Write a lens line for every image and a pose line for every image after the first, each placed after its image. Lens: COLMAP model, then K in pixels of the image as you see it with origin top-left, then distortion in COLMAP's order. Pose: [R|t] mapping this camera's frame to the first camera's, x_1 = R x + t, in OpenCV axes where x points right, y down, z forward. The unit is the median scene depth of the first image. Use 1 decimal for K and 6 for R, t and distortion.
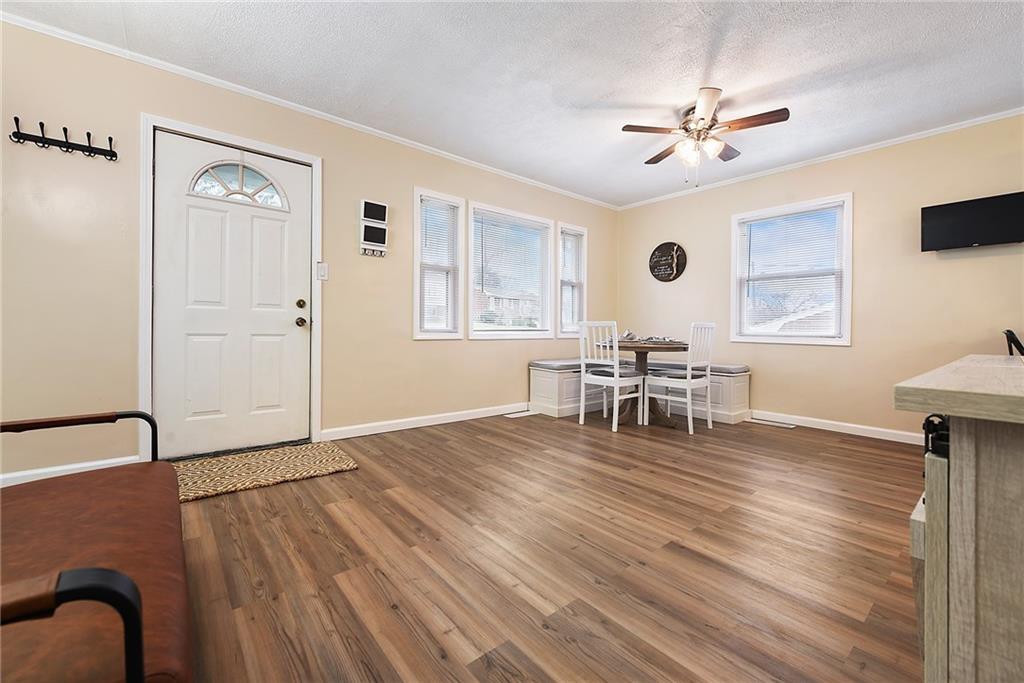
lens RADIAL K [[416.7, 0, 512.0], [0, 416.7, 341.5], [0, 0, 1]] dist [-0.021017, -0.000292]
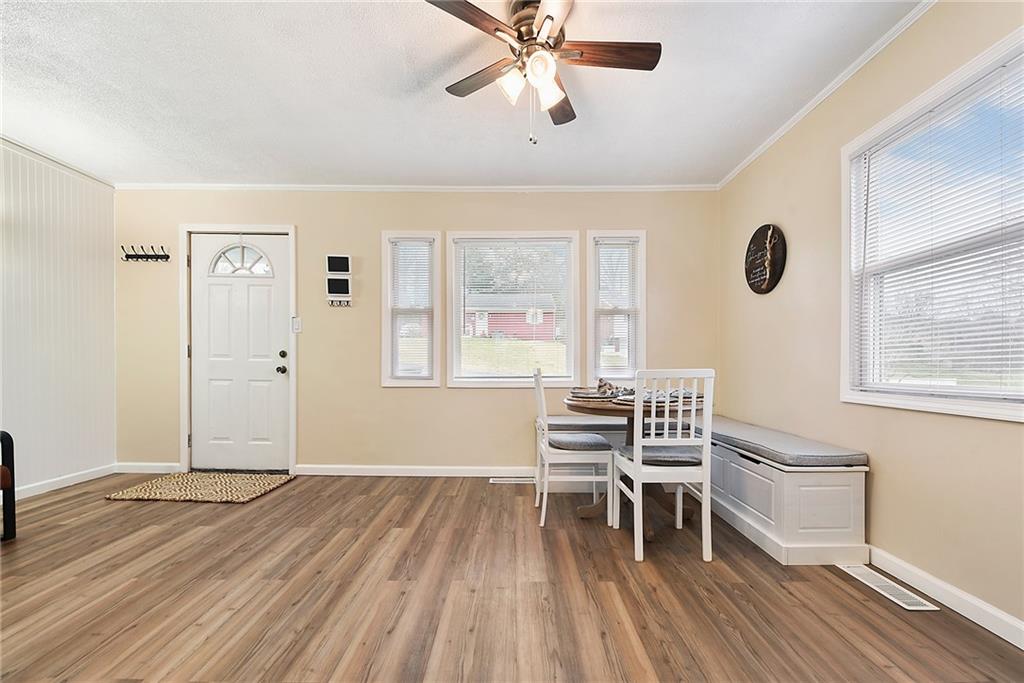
lens RADIAL K [[430.5, 0, 496.8], [0, 430.5, 379.6], [0, 0, 1]] dist [-0.000373, -0.000381]
pose [[0.759986, 0.011070, -0.649845, 0.800385], [-0.015959, 0.999871, -0.001631, -0.028597], [0.649743, 0.011610, 0.760065, 0.505739]]
